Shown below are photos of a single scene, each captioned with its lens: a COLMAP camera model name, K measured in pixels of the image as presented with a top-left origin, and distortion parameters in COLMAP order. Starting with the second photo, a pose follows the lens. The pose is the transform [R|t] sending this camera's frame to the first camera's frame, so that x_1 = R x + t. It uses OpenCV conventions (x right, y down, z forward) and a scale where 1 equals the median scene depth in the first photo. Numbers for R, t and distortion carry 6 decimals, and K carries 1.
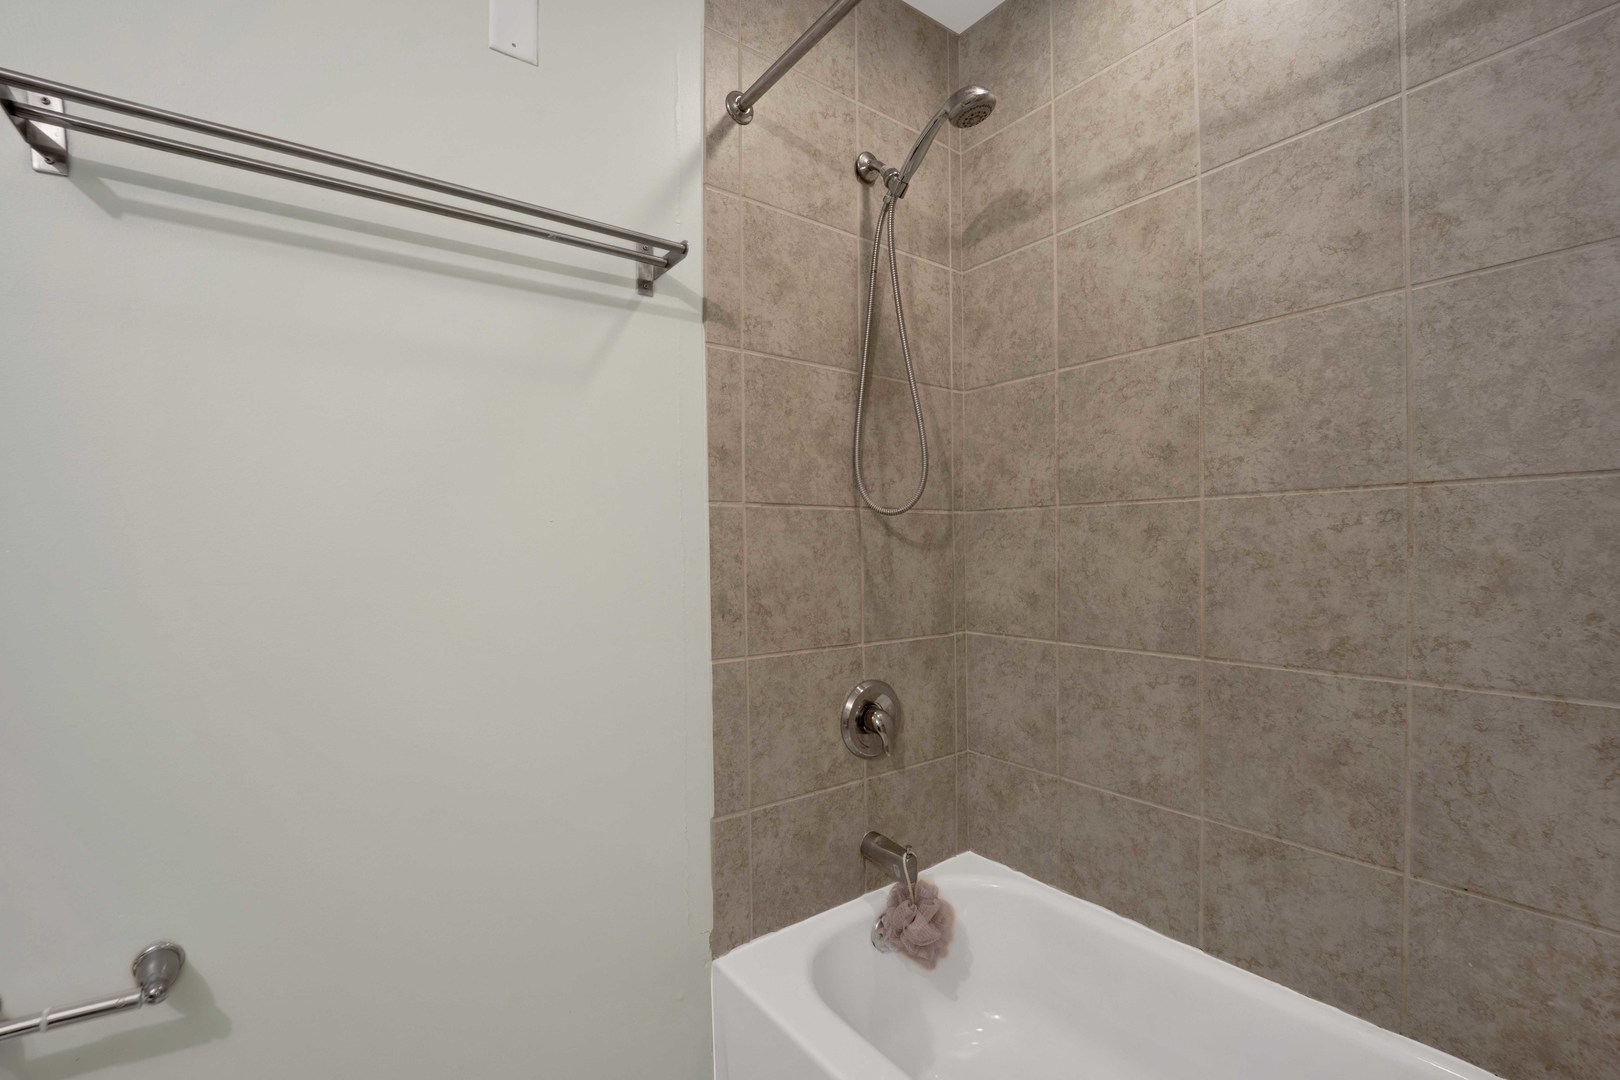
lens RADIAL K [[666.3, 0, 785.3], [0, 666.3, 562.8], [0, 0, 1]] dist [-0.020379, -0.000500]
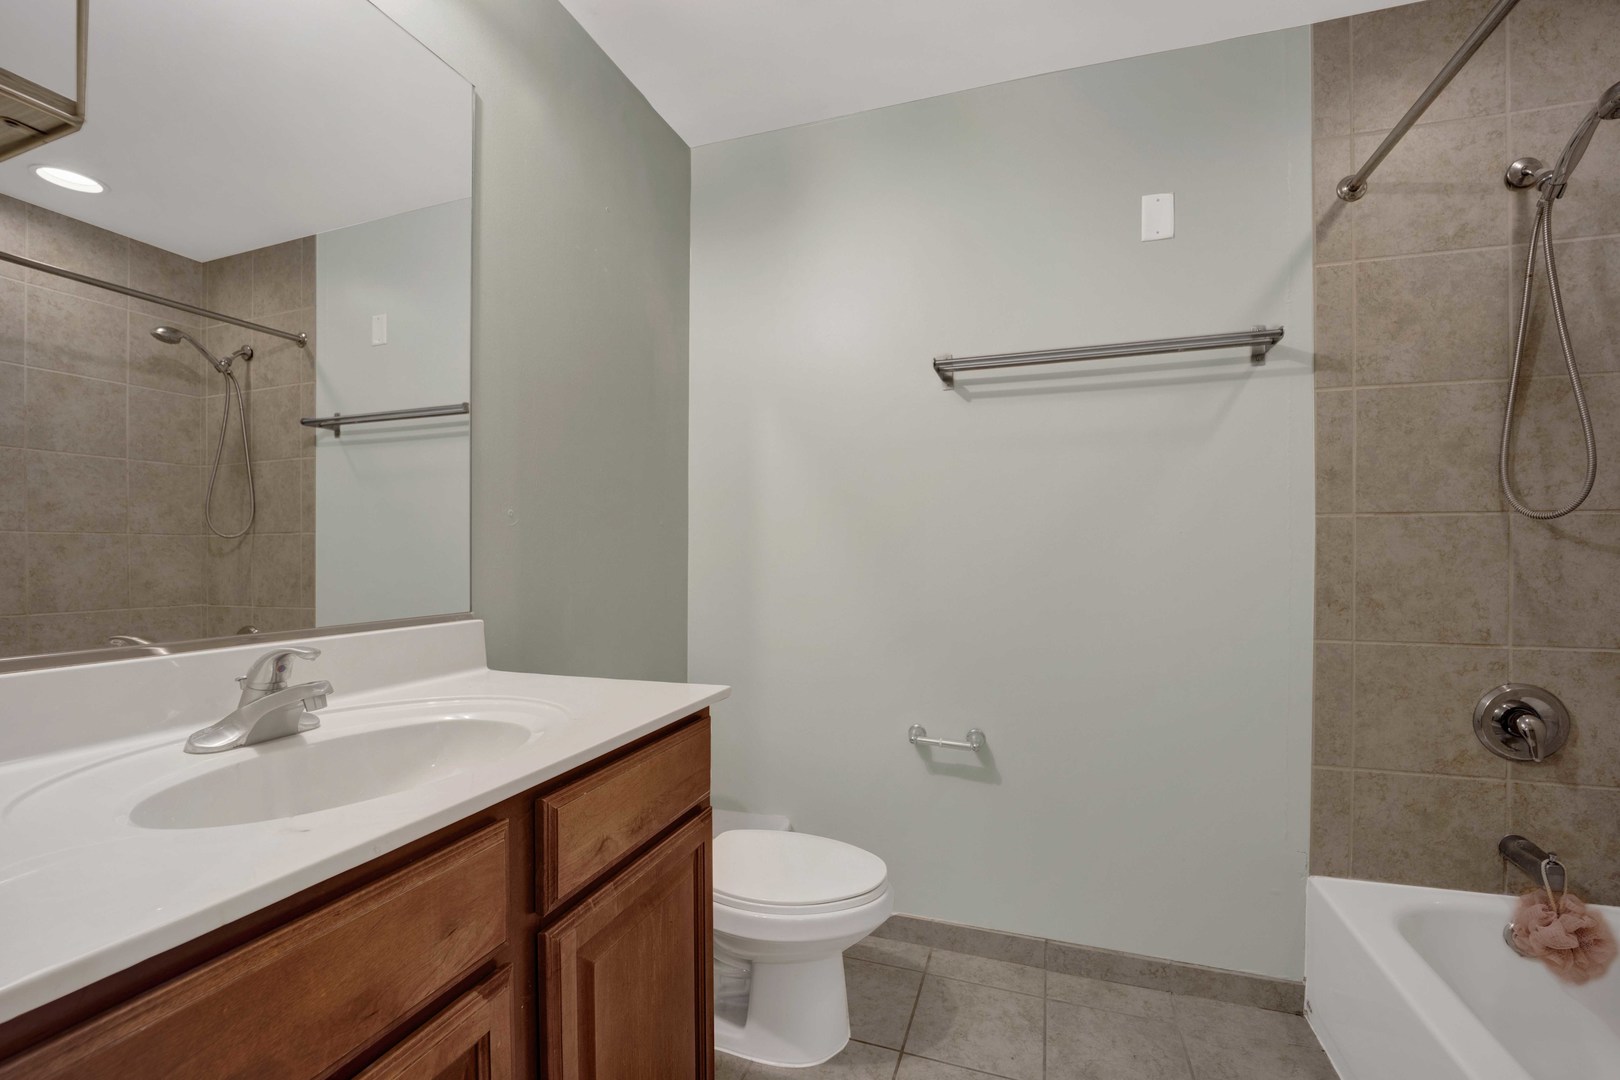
lens RADIAL K [[666.3, 0, 806.4], [0, 666.3, 553.1], [0, 0, 1]] dist [-0.020379, -0.000500]
pose [[0.566594, 0.011728, -0.823914, 0.346592], [-0.022734, 0.999741, -0.001403, 0.006052], [0.823684, 0.019526, 0.566713, -0.476707]]
